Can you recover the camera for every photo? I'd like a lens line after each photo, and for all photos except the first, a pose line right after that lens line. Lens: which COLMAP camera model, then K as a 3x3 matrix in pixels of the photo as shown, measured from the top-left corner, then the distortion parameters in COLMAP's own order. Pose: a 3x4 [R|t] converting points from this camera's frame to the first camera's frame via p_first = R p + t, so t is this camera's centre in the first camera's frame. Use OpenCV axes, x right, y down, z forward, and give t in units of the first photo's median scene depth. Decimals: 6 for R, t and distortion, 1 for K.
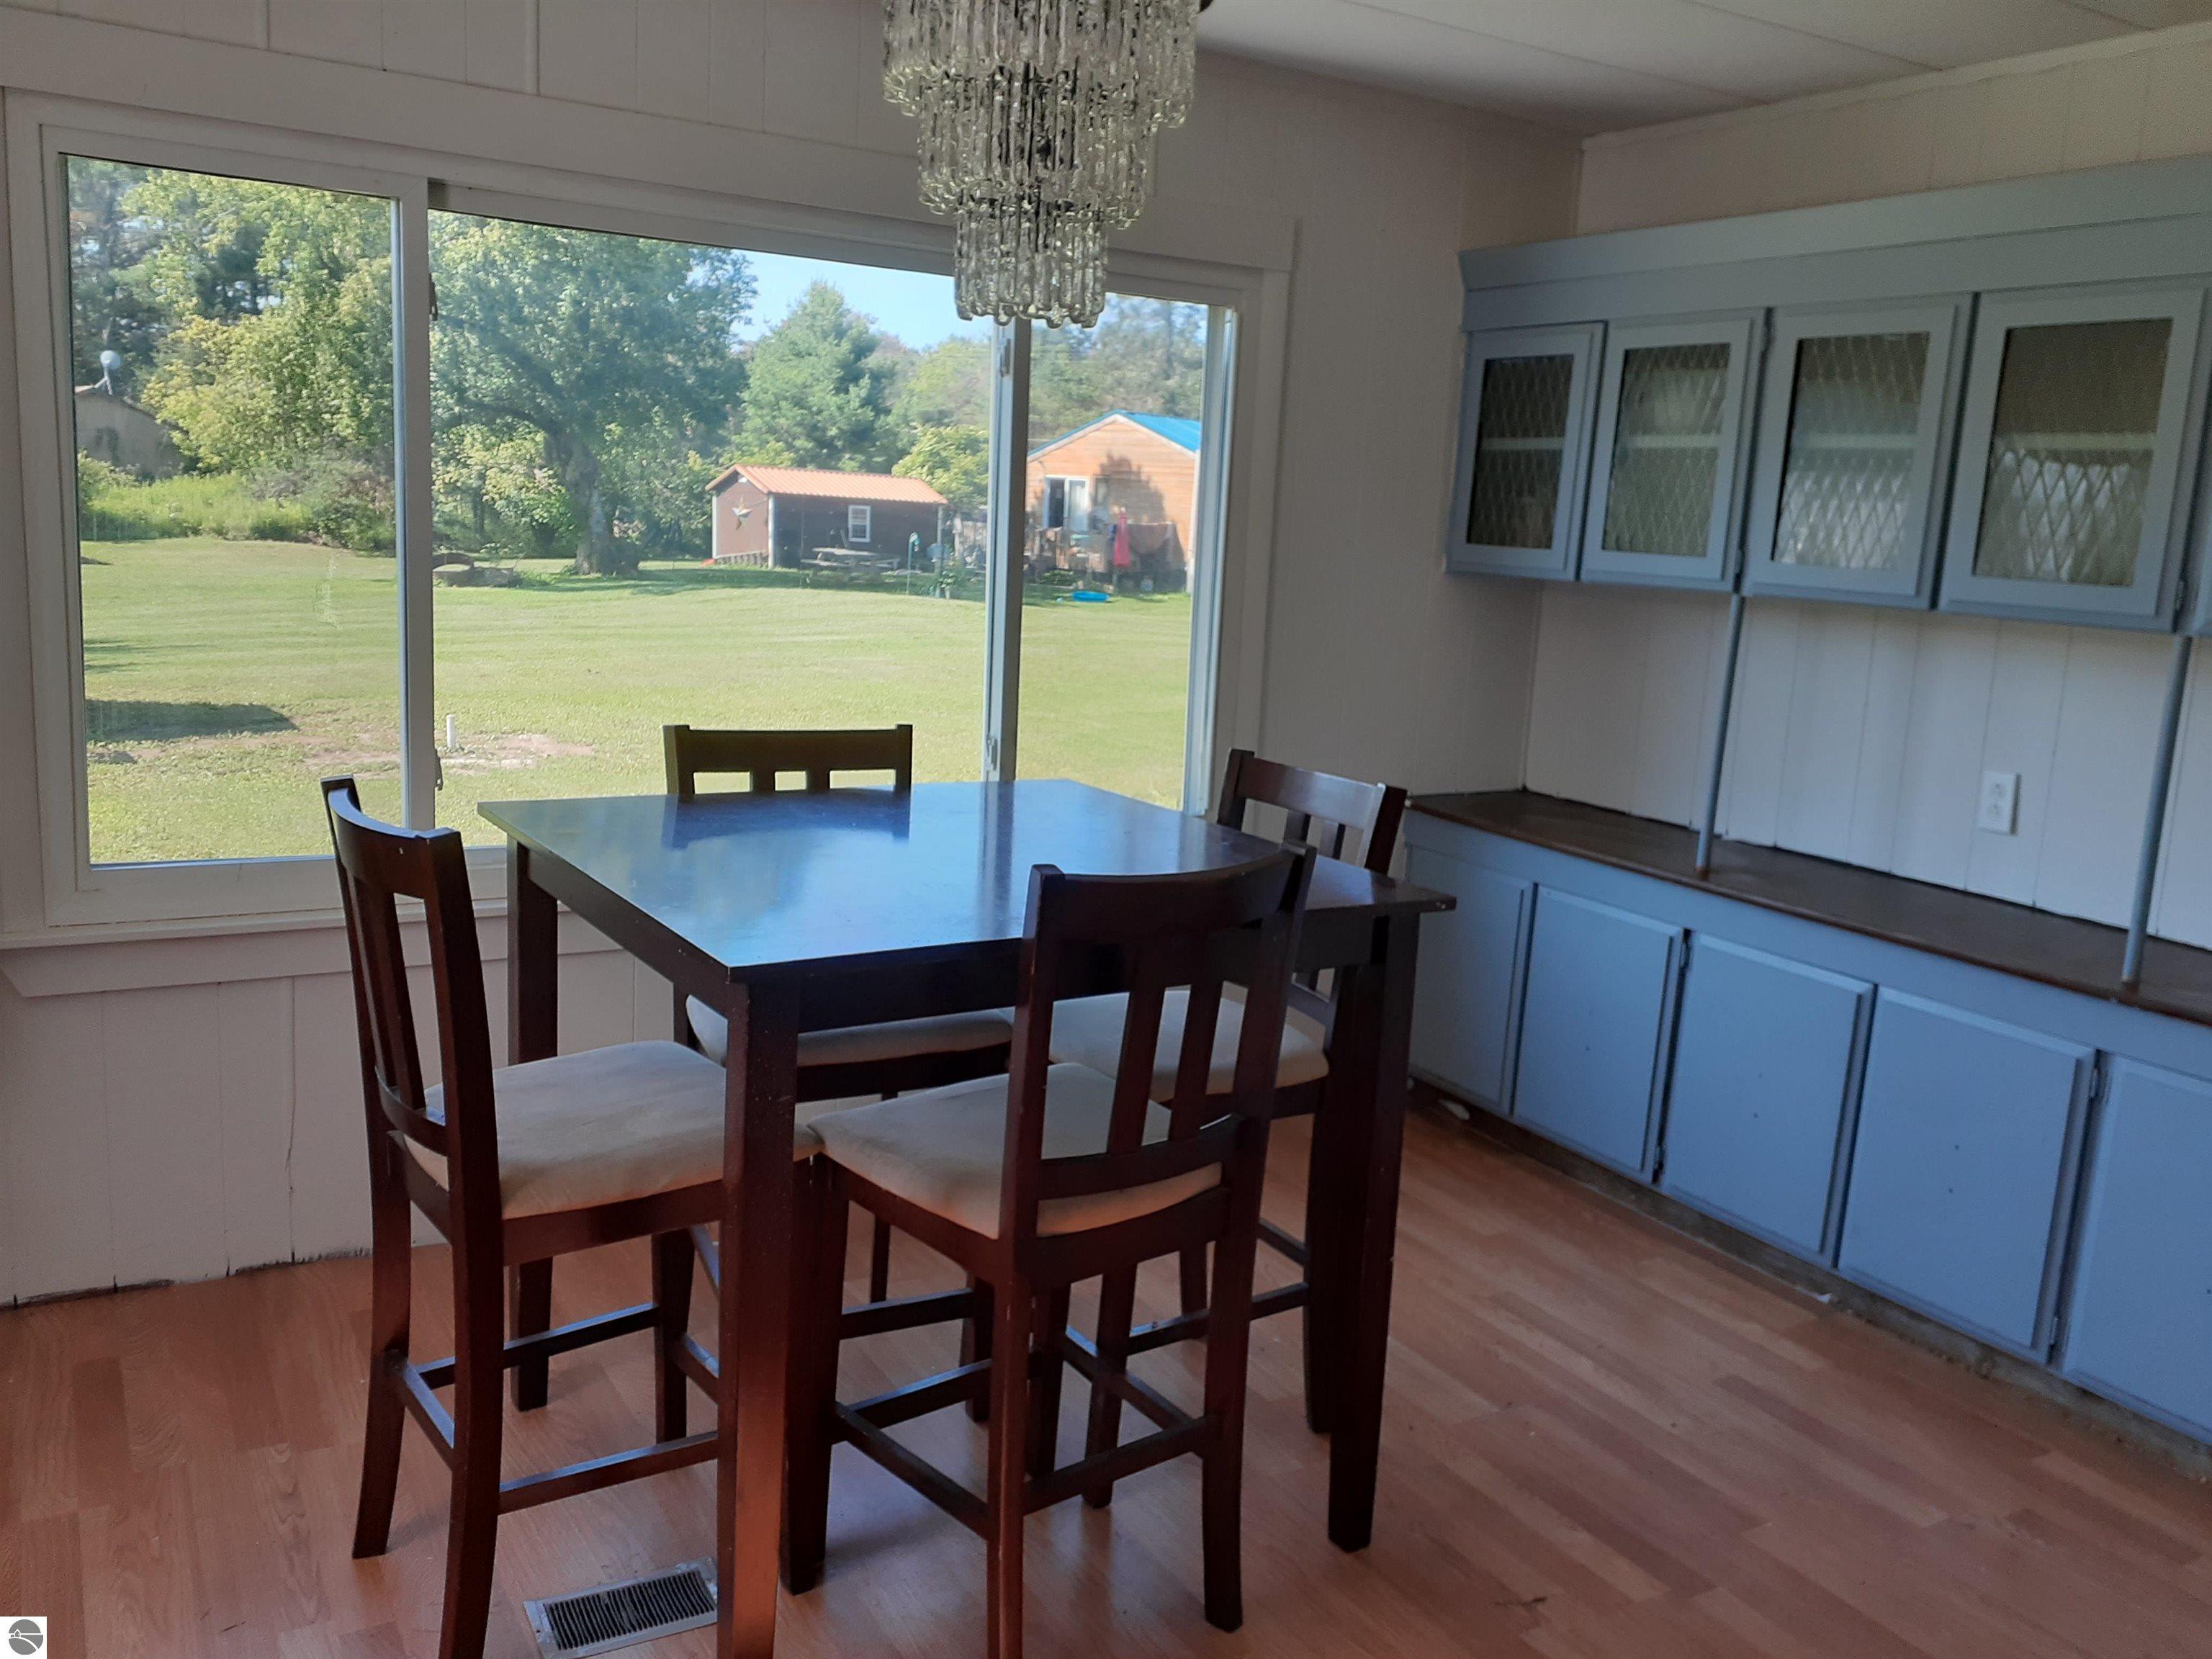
lens RADIAL K [[1772.3, 0, 1106.0], [0, 1772.3, 829.5], [0, 0, 1]] dist [0.100740, -0.215661]
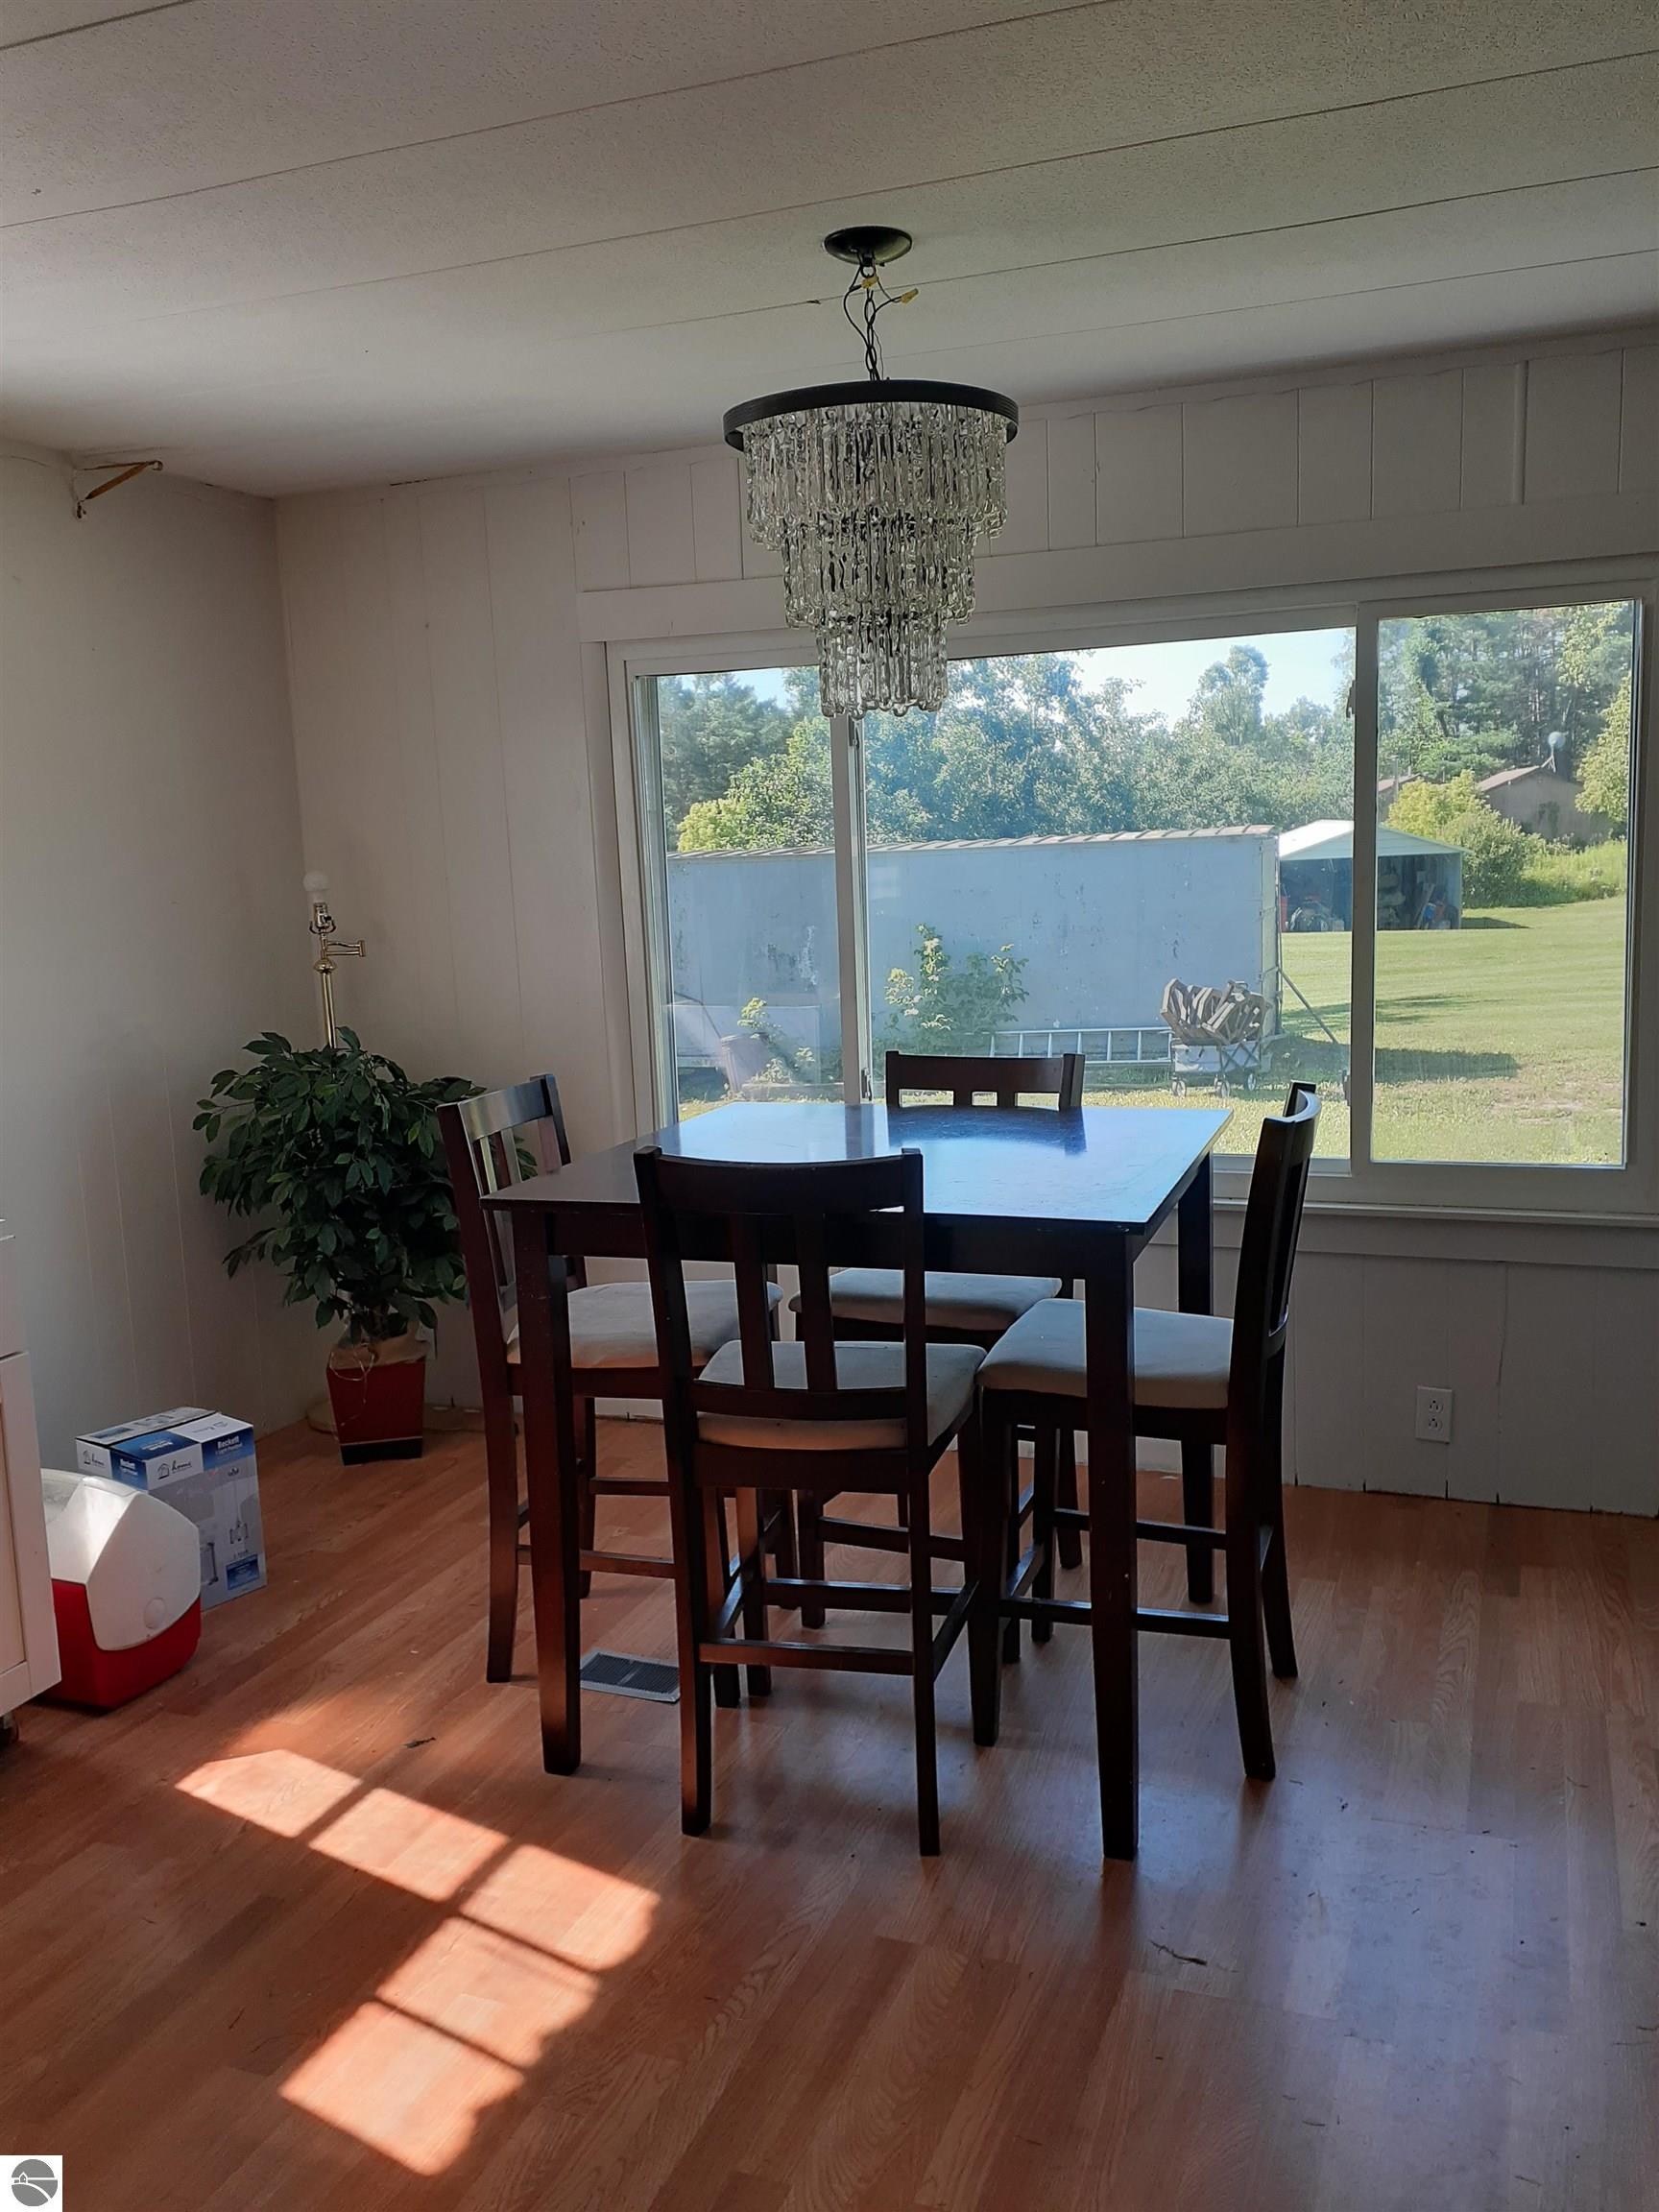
lens RADIAL K [[1755.5, 0, 829.5], [0, 1755.5, 1106.0], [0, 0, 1]] dist [-0.003826, -0.001334]
pose [[0.606117, 0.033963, -0.794650, 0.122049], [-0.067471, 0.997682, -0.008822, -0.000945], [0.792508, 0.058963, 0.607004, 0.035724]]
